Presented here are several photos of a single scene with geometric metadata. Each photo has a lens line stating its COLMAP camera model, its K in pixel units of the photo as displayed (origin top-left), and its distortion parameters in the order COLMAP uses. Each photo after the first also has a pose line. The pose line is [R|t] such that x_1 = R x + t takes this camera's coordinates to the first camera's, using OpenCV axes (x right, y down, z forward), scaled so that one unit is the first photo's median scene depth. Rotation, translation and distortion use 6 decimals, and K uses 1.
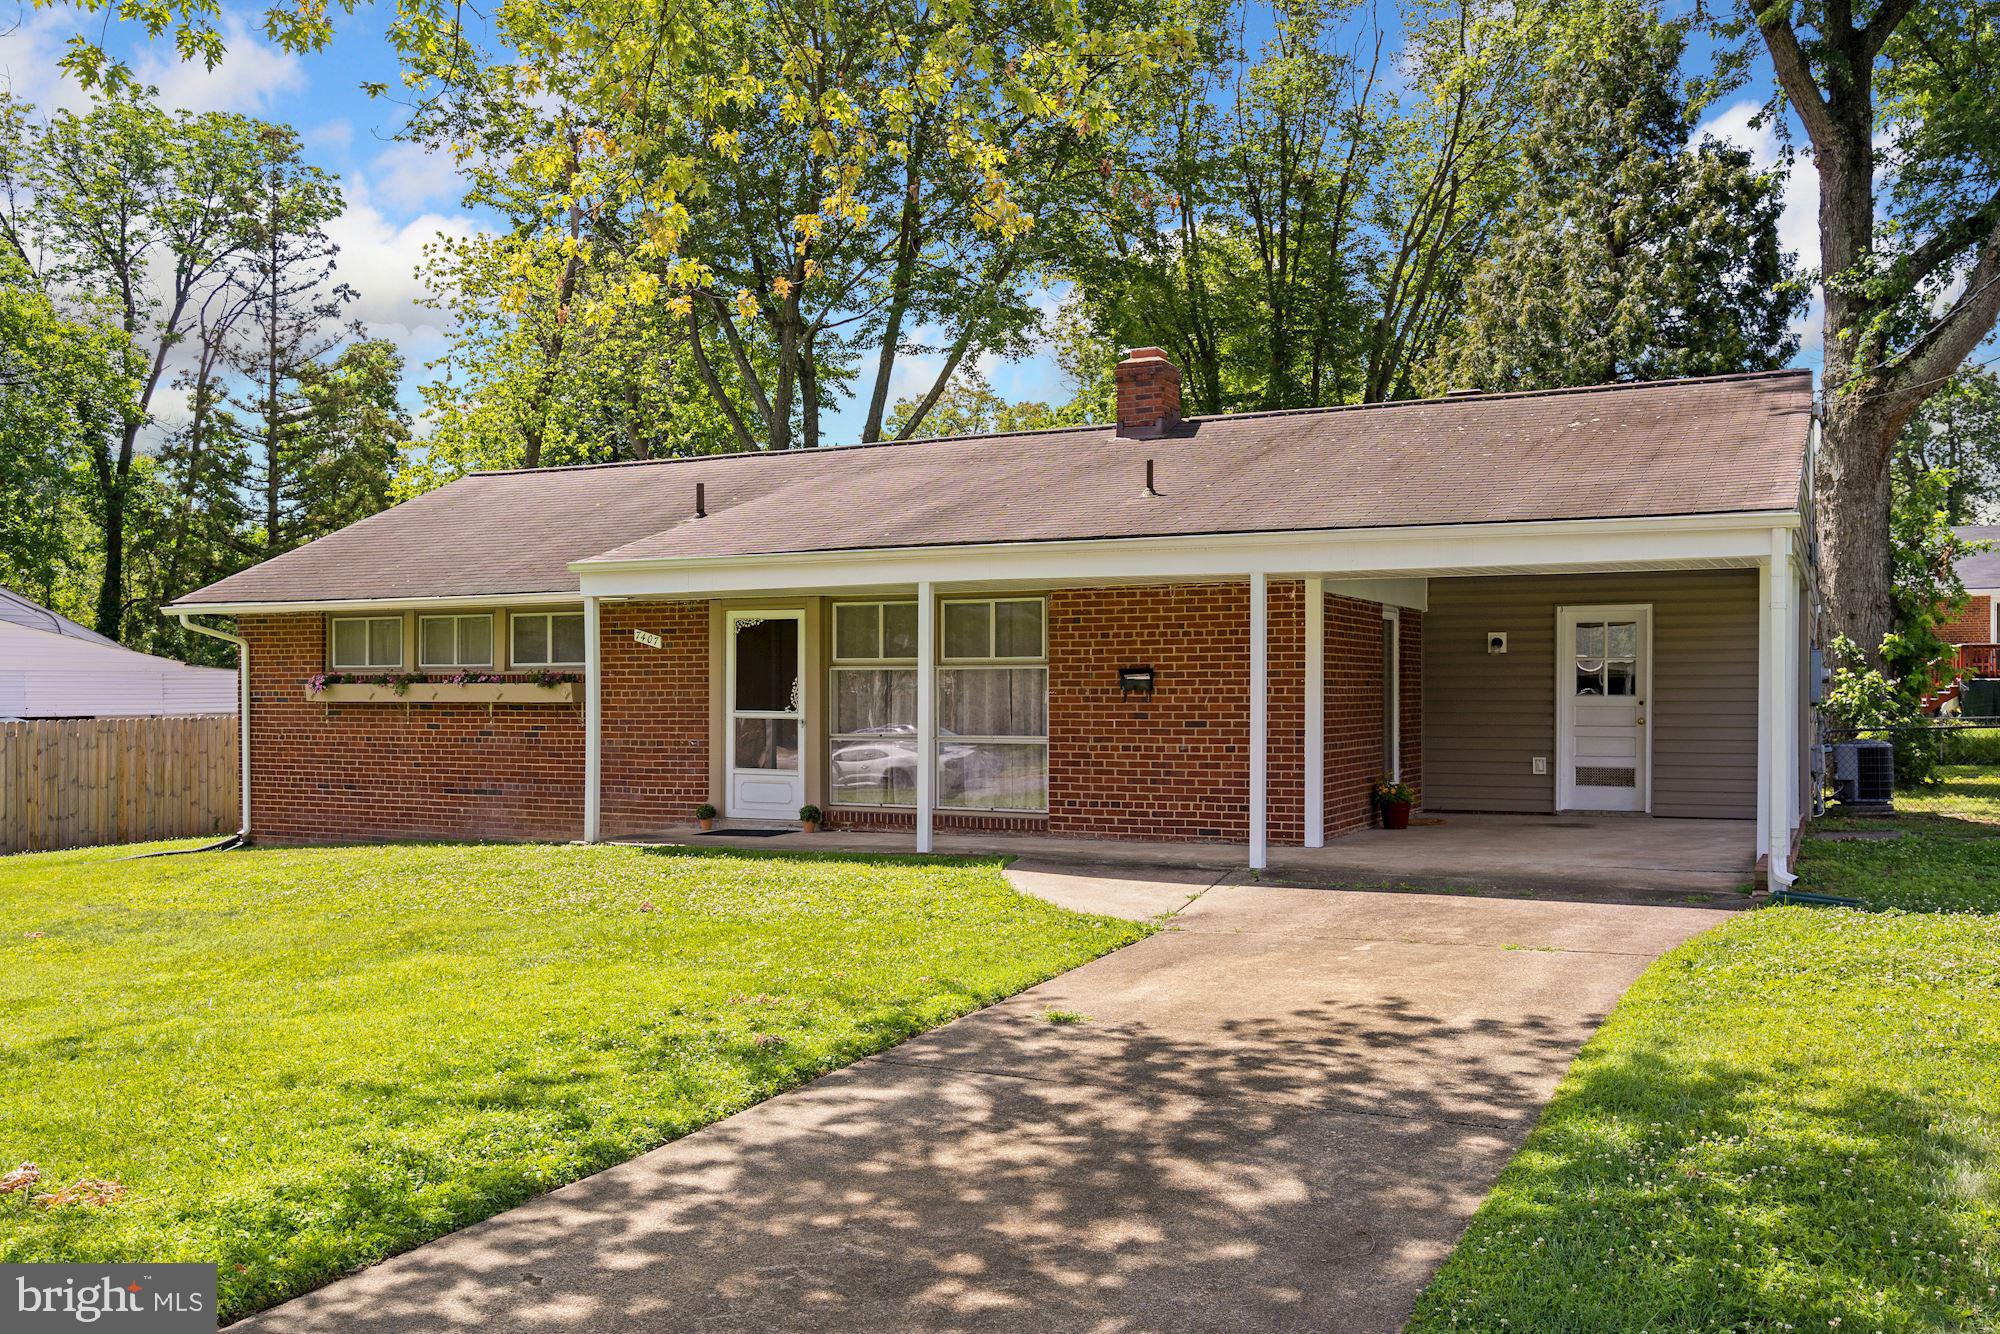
lens RADIAL K [[1777.9, 0, 999.5], [0, 1777.9, 677.0], [0, 0, 1]] dist [-0.010142, -0.000631]
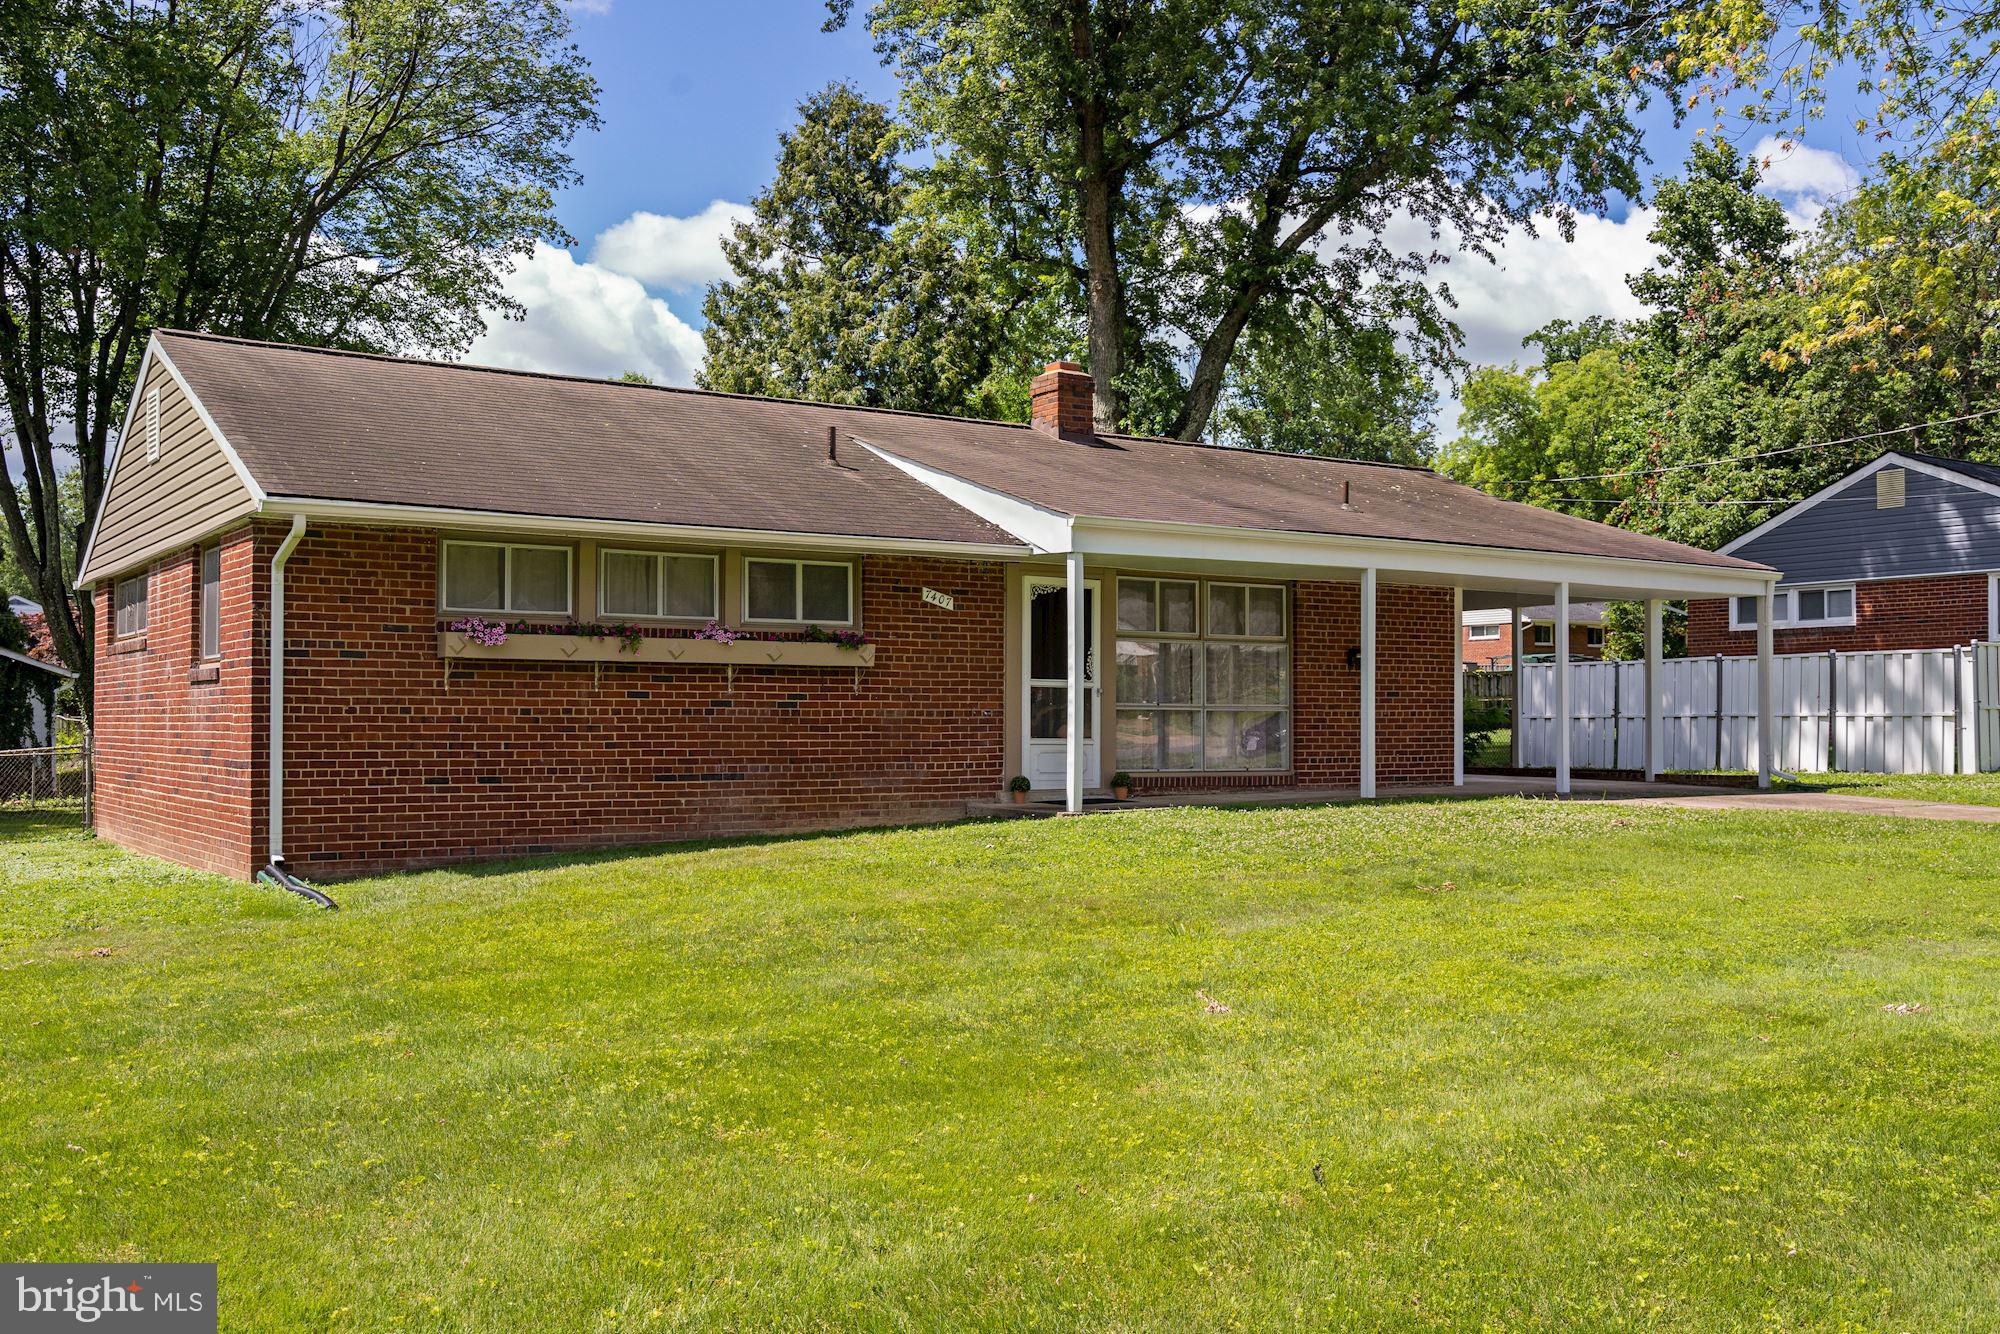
lens RADIAL K [[1849.3, 0, 999.8], [0, 1849.3, 667.7], [0, 0, 1]] dist [0.004578, 0.000000]
pose [[0.494910, 0.014042, 0.868831, -1.007180], [-0.027218, 0.999629, -0.000652, 0.013499], [-0.868518, -0.023325, 0.495109, 0.505079]]
